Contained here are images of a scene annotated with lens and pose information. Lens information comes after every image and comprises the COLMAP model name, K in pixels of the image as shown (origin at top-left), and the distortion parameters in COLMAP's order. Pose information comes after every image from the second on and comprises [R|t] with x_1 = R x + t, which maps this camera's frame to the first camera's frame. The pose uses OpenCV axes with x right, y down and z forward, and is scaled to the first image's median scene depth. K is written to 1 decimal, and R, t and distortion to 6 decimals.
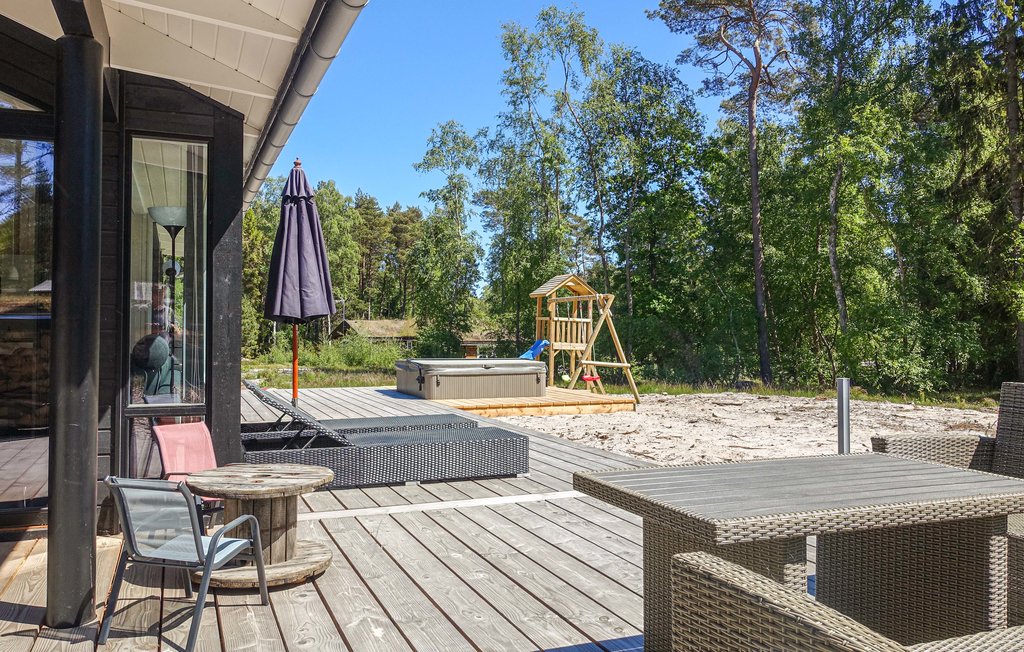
lens RADIAL K [[813.0, 0, 514.0], [0, 813.0, 313.3], [0, 0, 1]] dist [0.067121, -0.099660]
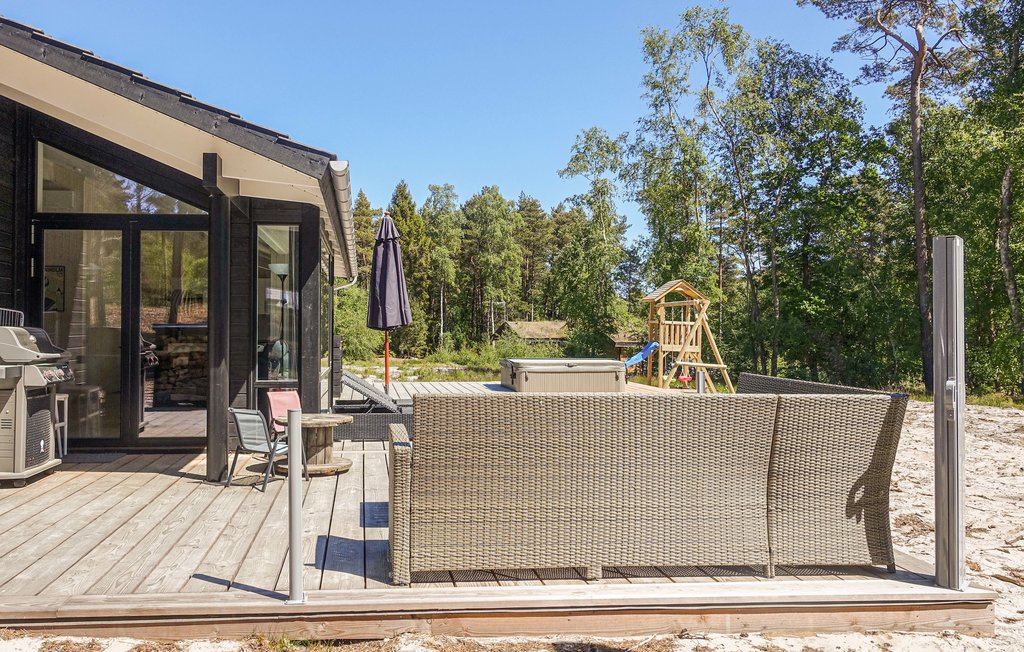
lens RADIAL K [[985.8, 0, 512.0], [0, 985.8, 326.0], [0, 0, 1]] dist [0.085868, -0.225085]
pose [[0.961953, -0.000089, -0.273214, 0.159076], [0.005279, 0.999819, 0.018259, -0.009836], [0.273163, -0.019007, 0.961780, -0.220791]]
